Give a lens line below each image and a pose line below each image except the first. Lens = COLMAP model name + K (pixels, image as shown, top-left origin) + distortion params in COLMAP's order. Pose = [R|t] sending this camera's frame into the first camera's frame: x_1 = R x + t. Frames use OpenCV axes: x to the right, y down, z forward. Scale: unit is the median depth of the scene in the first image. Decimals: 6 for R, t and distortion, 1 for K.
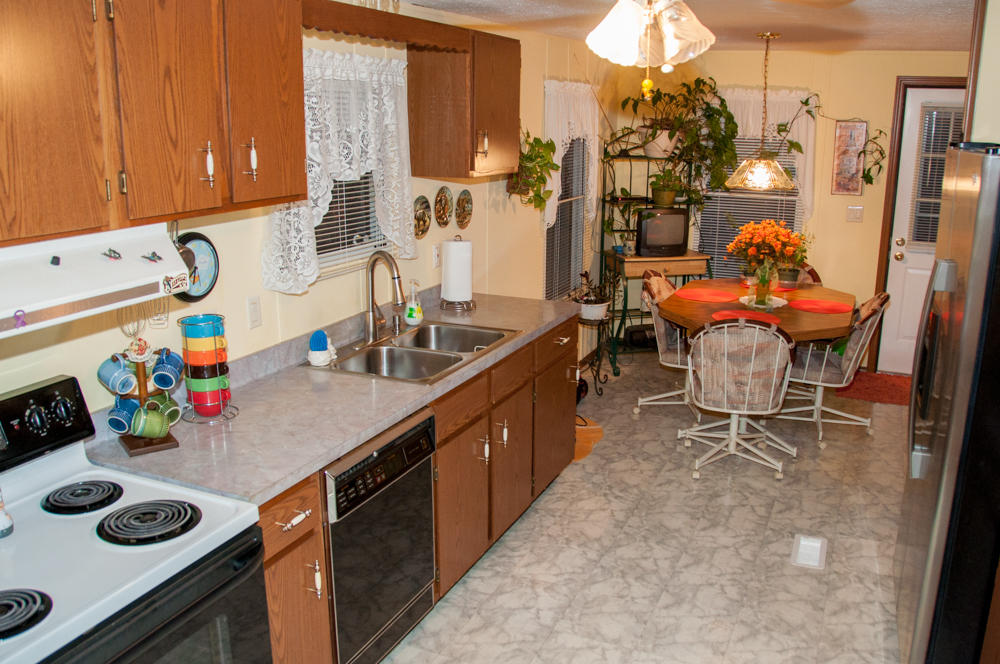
lens RADIAL K [[858.5, 0, 500.0], [0, 858.5, 332.0], [0, 0, 1]] dist [-0.155315, 0.081316]
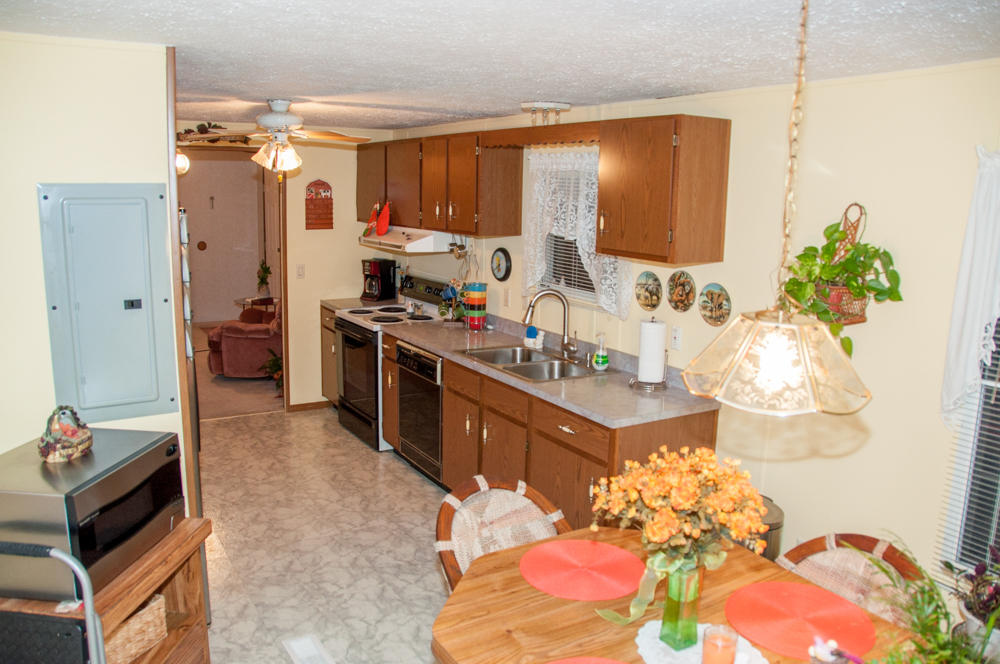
lens RADIAL K [[777.3, 0, 489.7], [0, 777.3, 334.8], [0, 0, 1]] dist [-0.160953, 0.118528]
pose [[-0.575487, 0.134707, -0.806640, 0.742717], [-0.221958, 0.923592, 0.312590, -0.311370], [0.787114, 0.358932, -0.501616, 1.221897]]
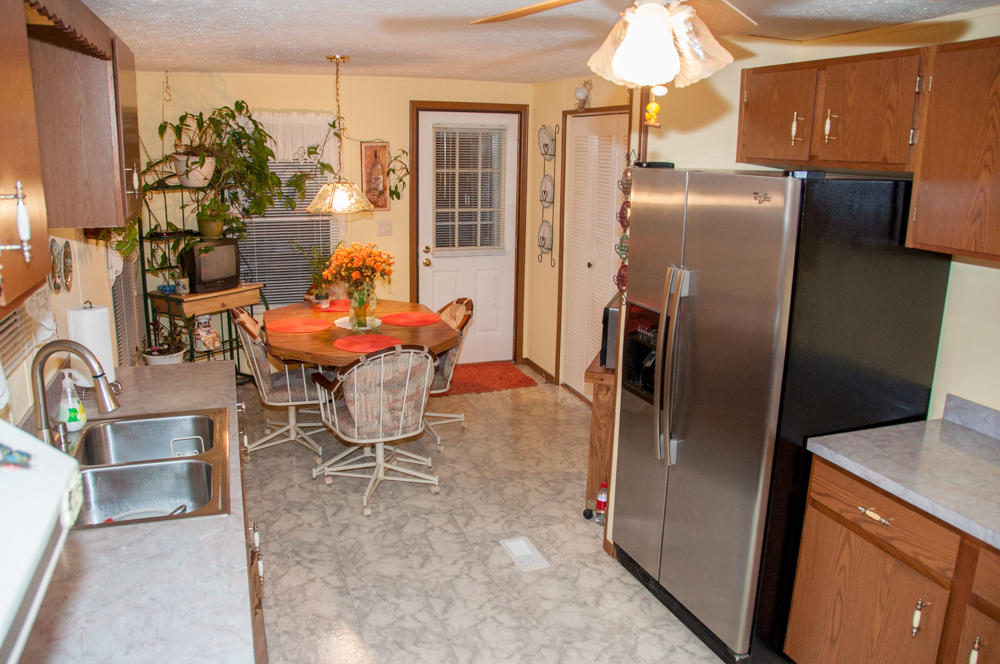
lens RADIAL K [[777.3, 0, 489.7], [0, 777.3, 334.8], [0, 0, 1]] dist [-0.160953, 0.118528]
pose [[0.733111, -0.156295, 0.661907, -0.218286], [0.155691, 0.985959, 0.060373, -0.062641], [-0.662049, 0.058792, 0.747151, 0.243755]]
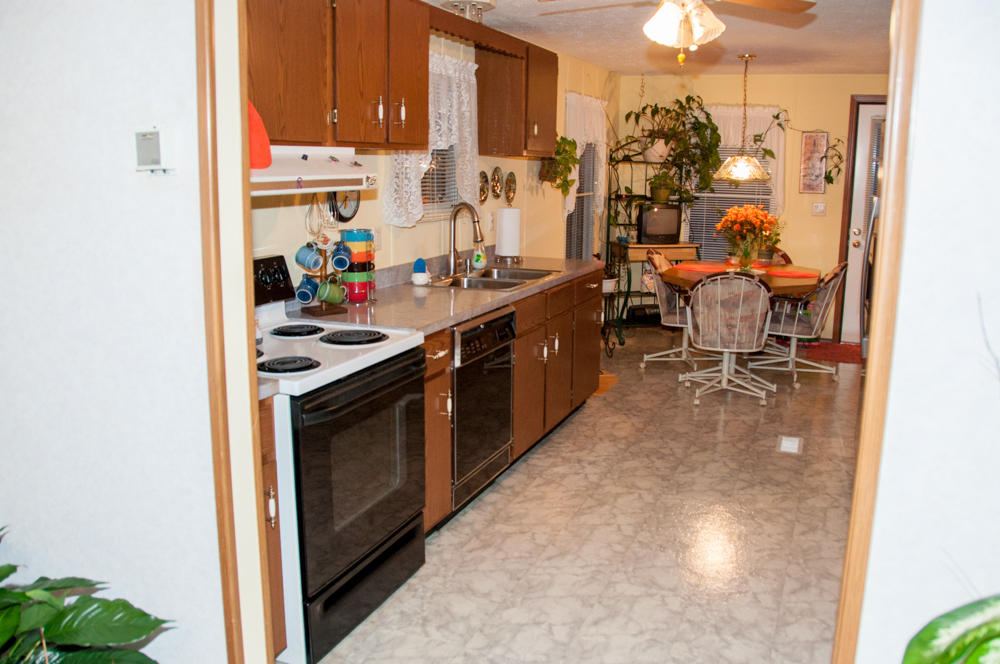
lens RADIAL K [[841.9, 0, 500.0], [0, 841.9, 332.0], [0, 0, 1]] dist [-0.141951, 0.013204]
pose [[0.999632, -0.000301, 0.027118, -0.090311], [0.001664, 0.998735, -0.050249, 0.129648], [-0.027069, 0.050276, 0.998368, -0.217546]]
